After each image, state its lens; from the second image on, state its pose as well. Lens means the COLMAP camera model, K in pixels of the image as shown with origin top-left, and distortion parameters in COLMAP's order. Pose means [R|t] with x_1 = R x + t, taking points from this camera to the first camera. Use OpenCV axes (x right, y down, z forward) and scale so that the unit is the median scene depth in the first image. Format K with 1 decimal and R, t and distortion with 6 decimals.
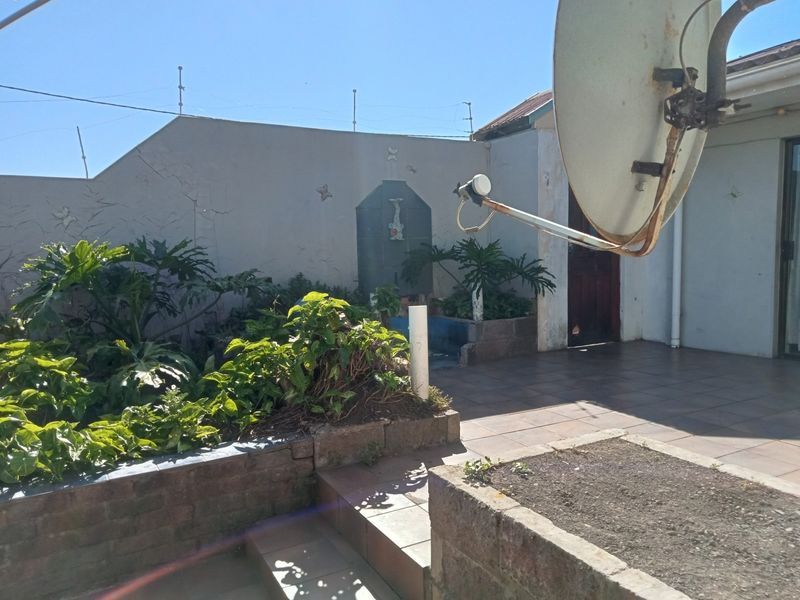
lens RADIAL K [[592.4, 0, 405.8], [0, 592.4, 302.6], [0, 0, 1]] dist [-0.001839, 0.011717]
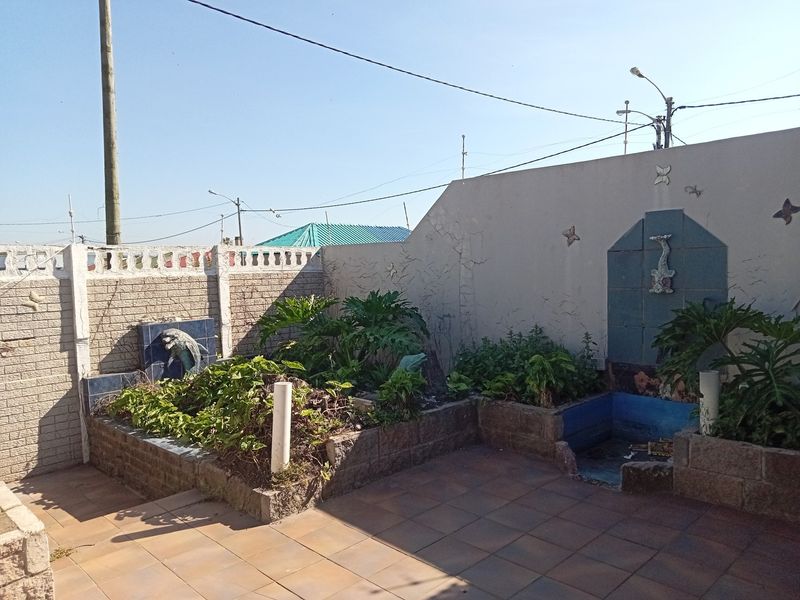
lens RADIAL K [[592.4, 0, 402.1], [0, 592.4, 296.4], [0, 0, 1]] dist [-0.001839, 0.011717]
pose [[0.283767, 0.058515, -0.957106, 0.629617], [-0.065215, 0.997003, 0.041618, -0.118739], [0.956673, 0.050608, 0.286733, 0.526501]]
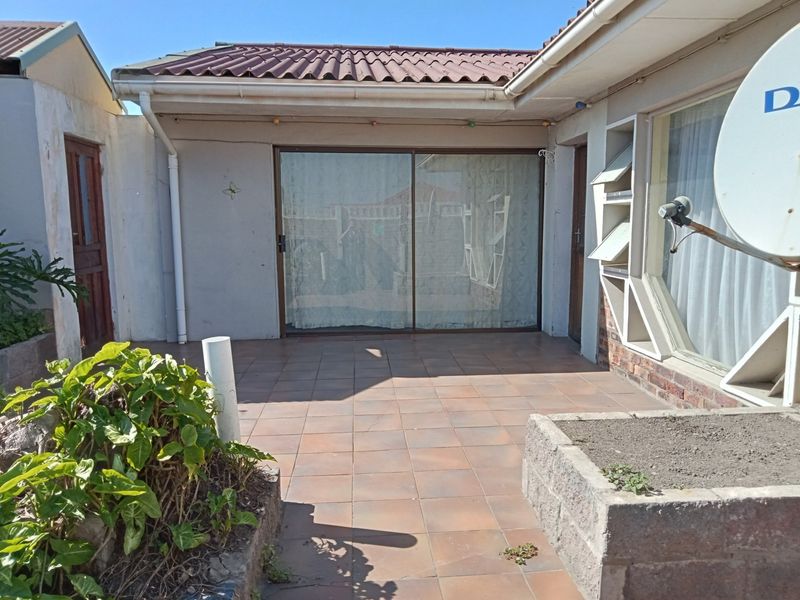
lens RADIAL K [[592.4, 0, 402.5], [0, 592.4, 303.3], [0, 0, 1]] dist [-0.001839, 0.011717]
pose [[0.410286, -0.100802, 0.906369, -0.460079], [0.075045, 0.994233, 0.076603, -0.063240], [-0.908864, 0.036589, 0.415485, 0.462154]]
